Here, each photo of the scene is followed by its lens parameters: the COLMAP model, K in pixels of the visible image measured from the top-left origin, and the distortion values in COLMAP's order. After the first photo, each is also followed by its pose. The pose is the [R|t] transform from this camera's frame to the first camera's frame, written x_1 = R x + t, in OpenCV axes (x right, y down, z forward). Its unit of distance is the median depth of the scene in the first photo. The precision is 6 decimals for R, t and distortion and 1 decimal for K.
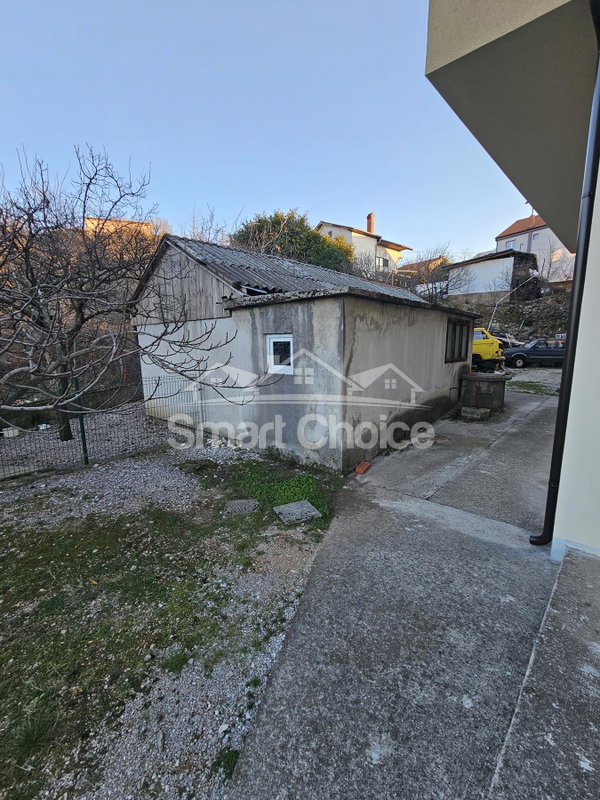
lens RADIAL K [[329.5, 0, 306.3], [0, 329.5, 402.0], [0, 0, 1]] dist [-0.005865, 0.002853]
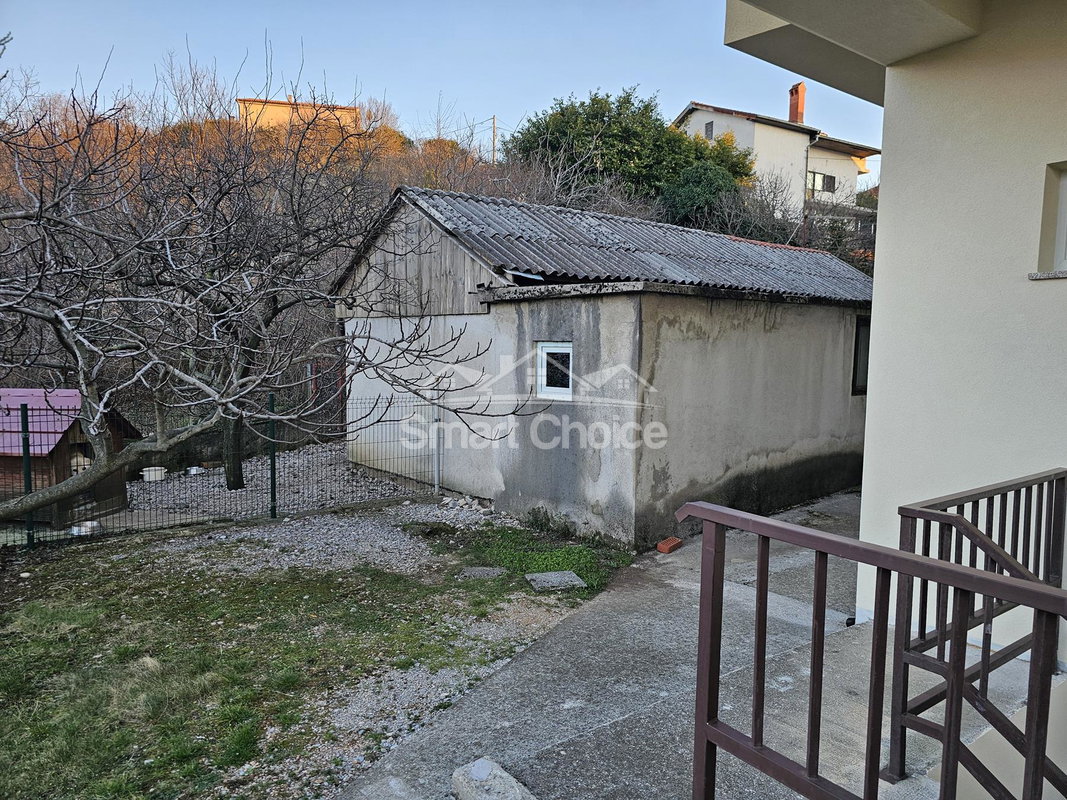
lens RADIAL K [[714.3, 0, 569.5], [0, 714.3, 415.2], [0, 0, 1]] dist [0.049149, -0.036827]
pose [[0.991783, 0.038262, -0.122076, 0.141948], [-0.047944, 0.995848, -0.077382, 0.062984], [0.118609, 0.082599, 0.989500, -0.480176]]
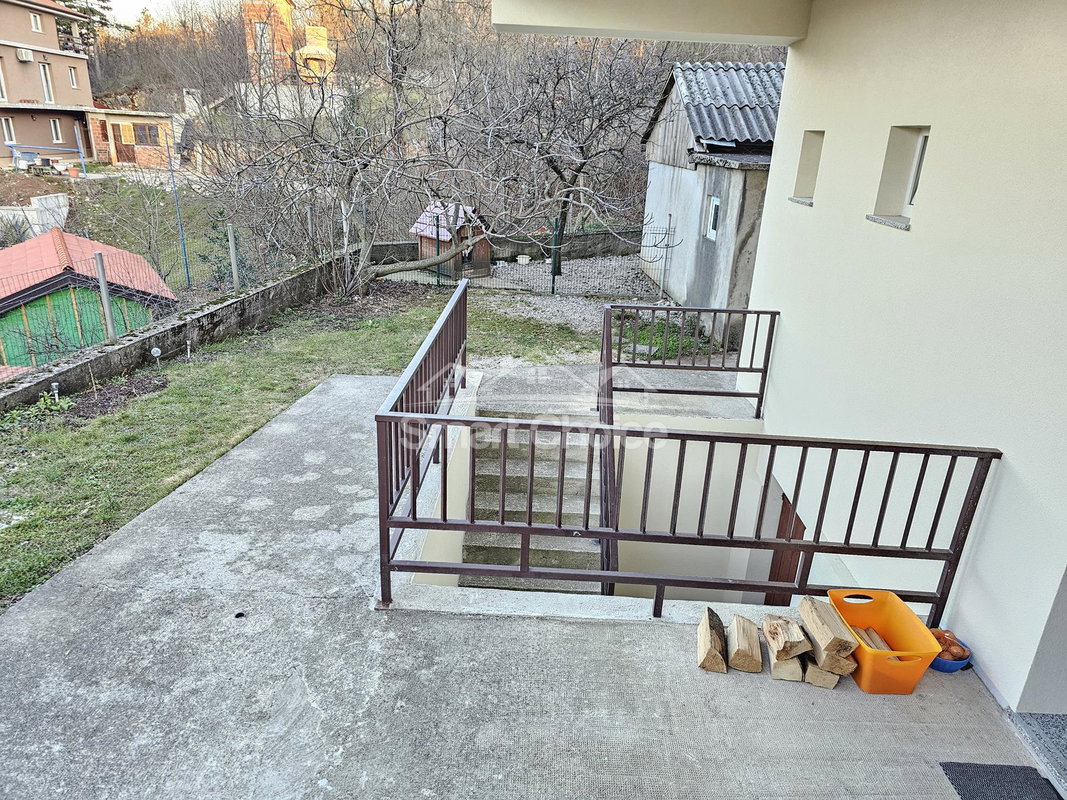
lens RADIAL K [[714.3, 0, 539.1], [0, 714.3, 414.5], [0, 0, 1]] dist [0.049149, -0.036827]
pose [[0.685835, 0.303101, -0.661634, 1.206539], [-0.178901, 0.951462, 0.250429, -0.036521], [0.705425, -0.053386, 0.706771, -0.935984]]
